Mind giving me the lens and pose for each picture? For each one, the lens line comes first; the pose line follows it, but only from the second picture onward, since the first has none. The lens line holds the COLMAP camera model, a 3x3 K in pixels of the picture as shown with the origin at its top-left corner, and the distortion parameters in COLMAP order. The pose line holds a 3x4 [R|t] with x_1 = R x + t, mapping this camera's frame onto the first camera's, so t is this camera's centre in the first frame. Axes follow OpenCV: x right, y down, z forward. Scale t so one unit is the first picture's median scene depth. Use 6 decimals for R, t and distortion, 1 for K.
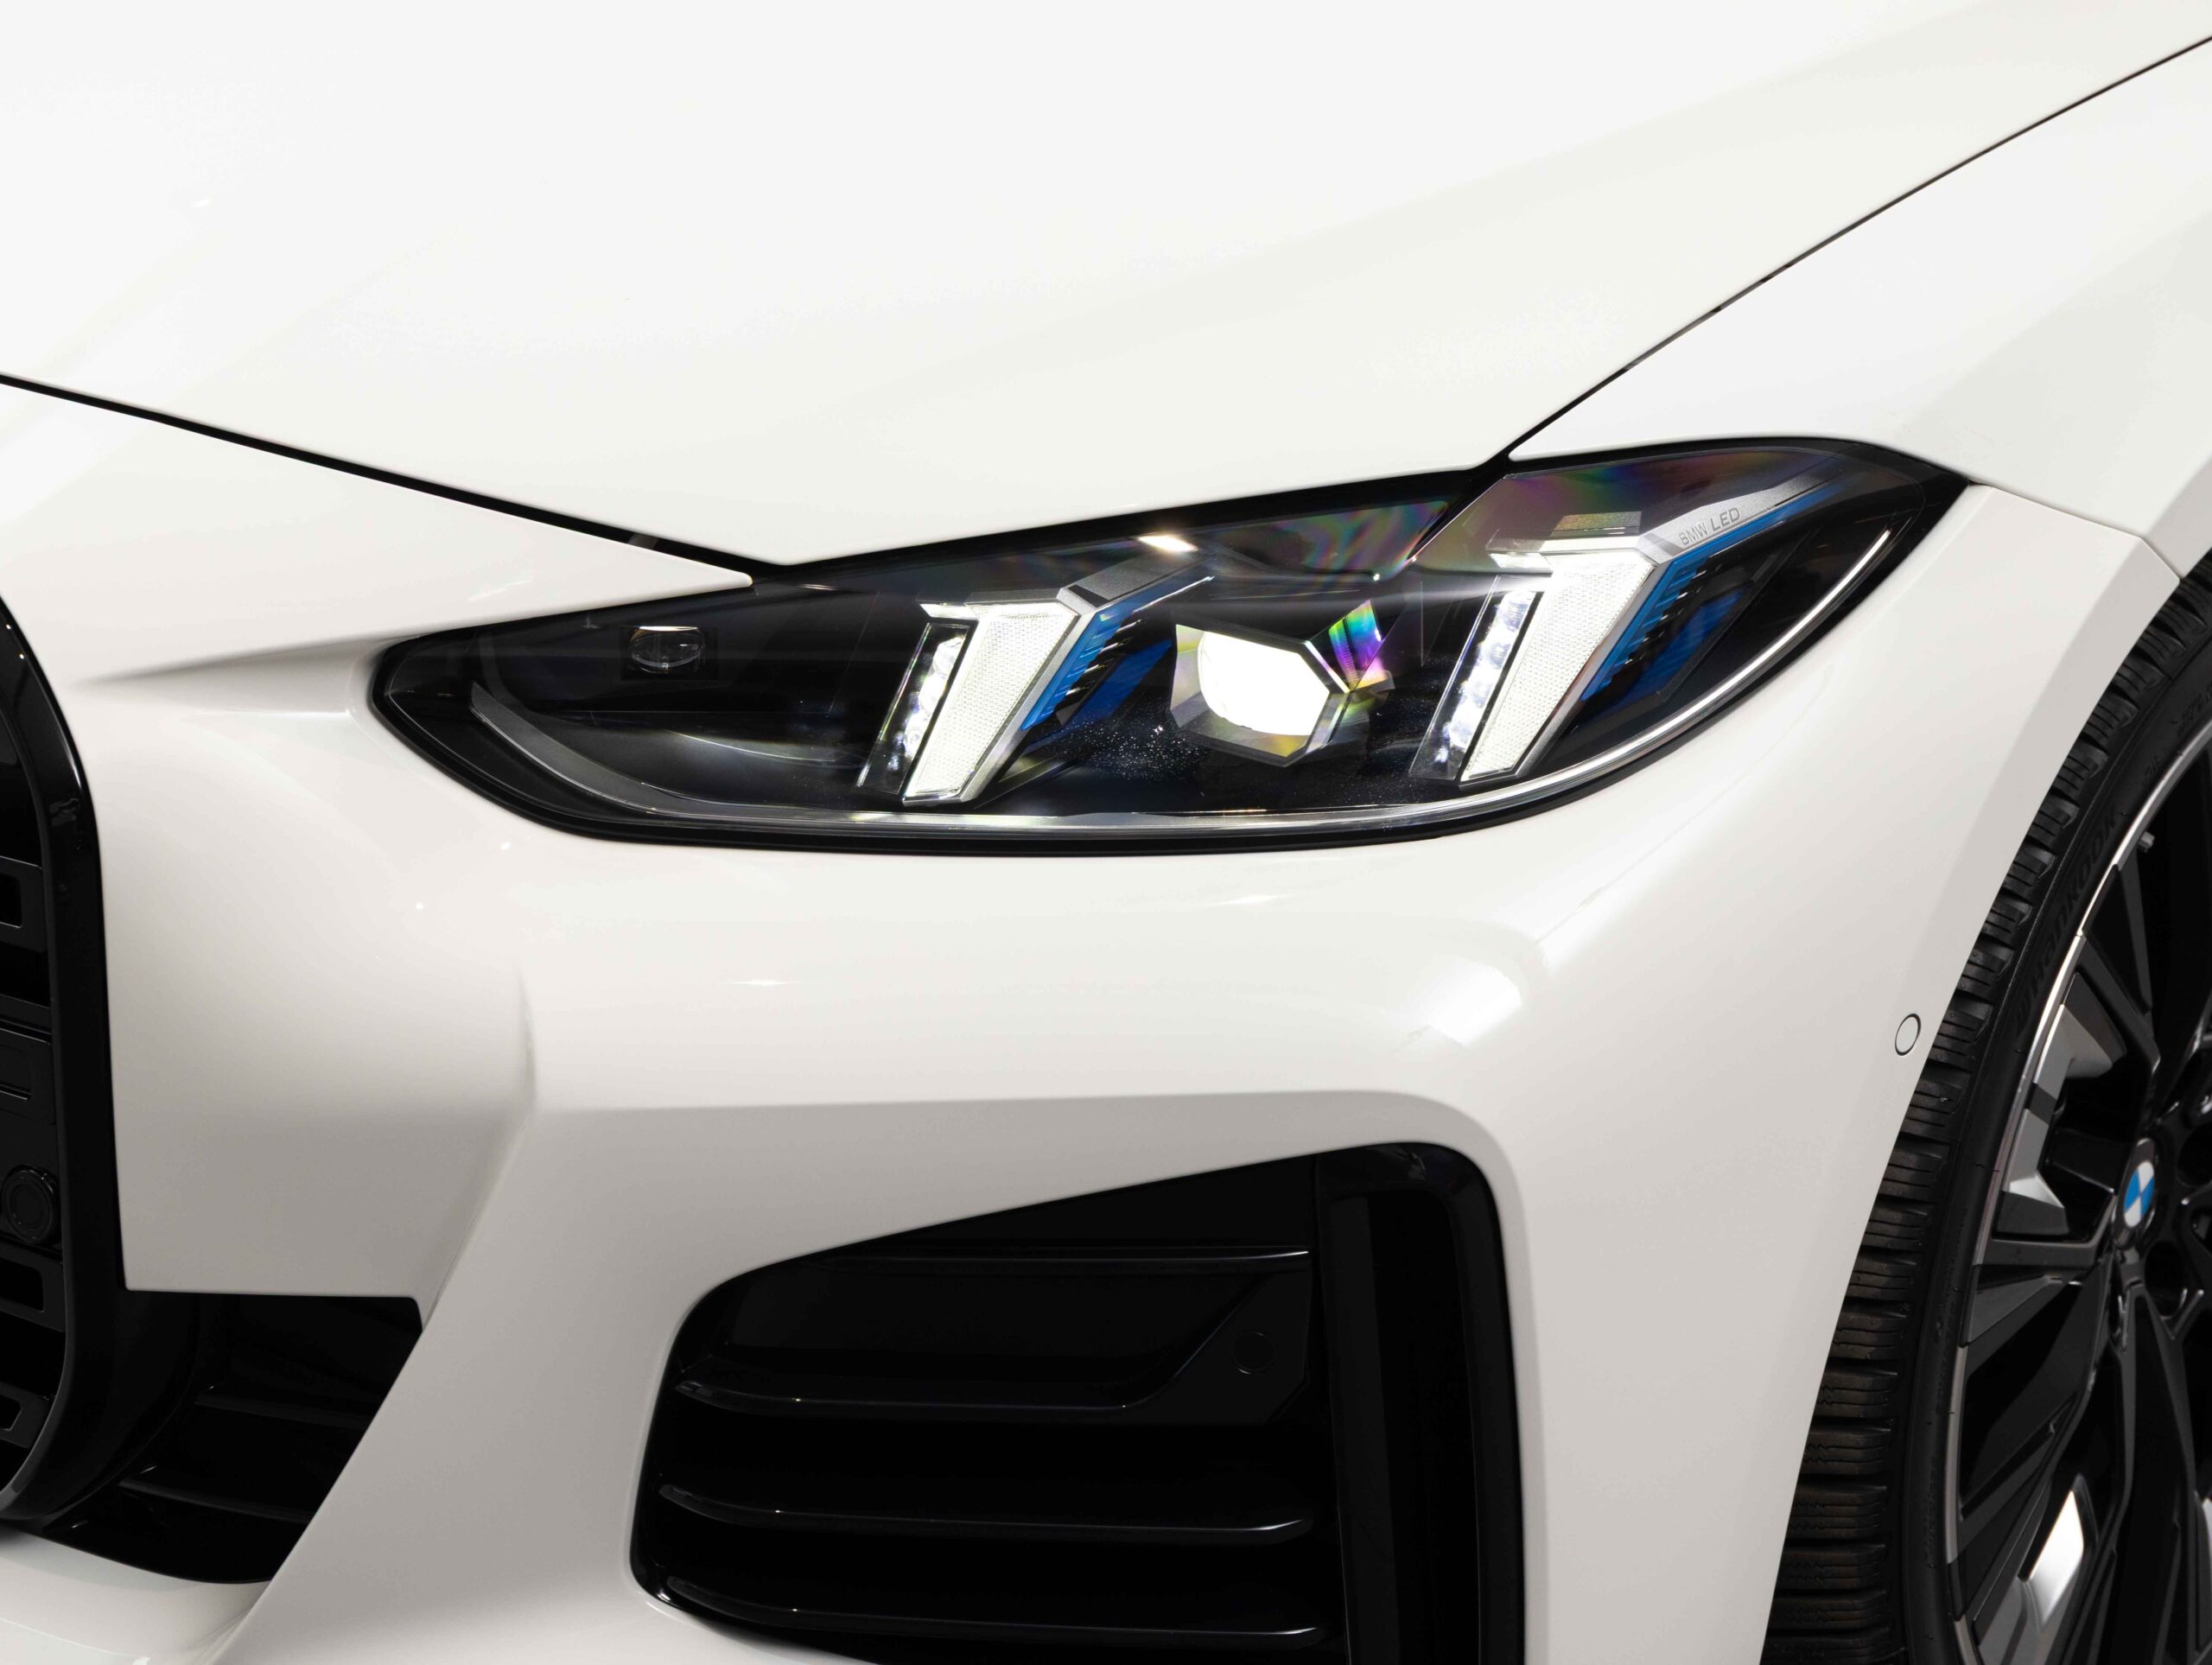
lens RADIAL K [[4388.8, 0, 1106.0], [0, 4388.8, 832.5], [0, 0, 1]] dist [-0.046251, -0.229812]
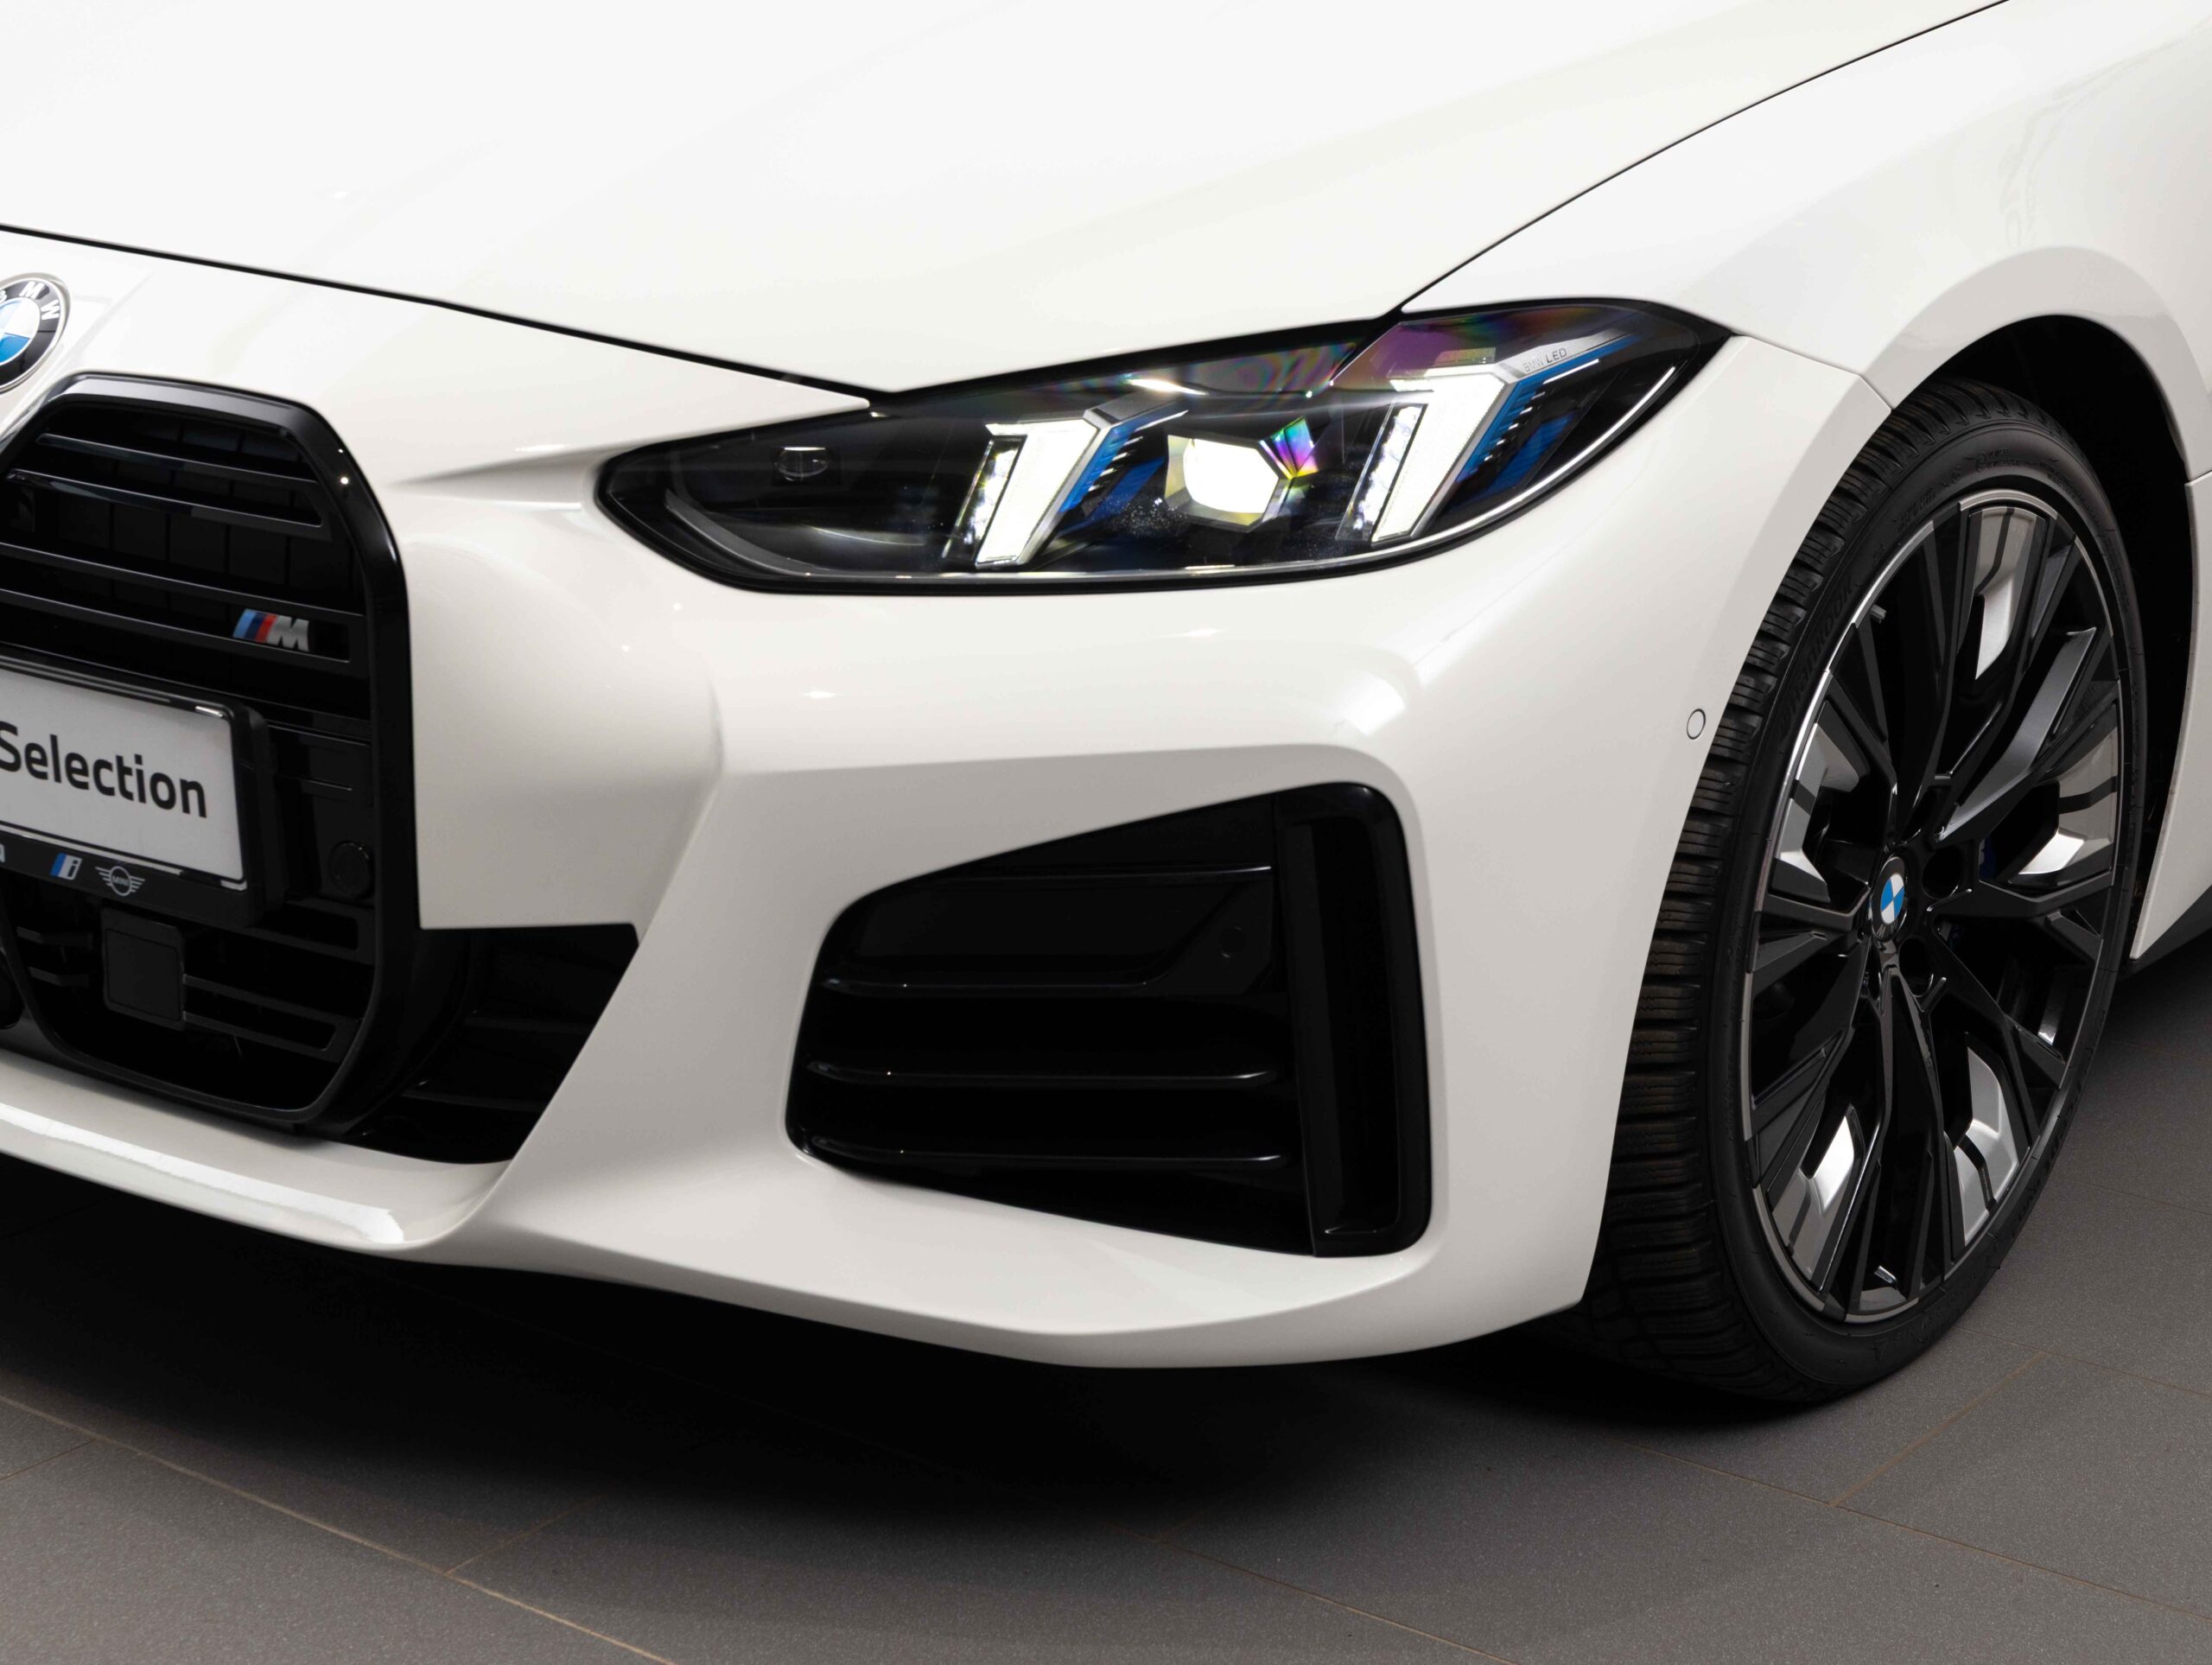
lens RADIAL K [[4388.8, 0, 1106.0], [0, 4388.8, 832.5], [0, 0, 1]] dist [-0.046251, -0.229812]
pose [[0.999730, -0.017814, 0.014900, -0.026821], [0.018328, 0.999217, -0.035060, 0.127381], [-0.014264, 0.035324, 0.999274, -0.397338]]
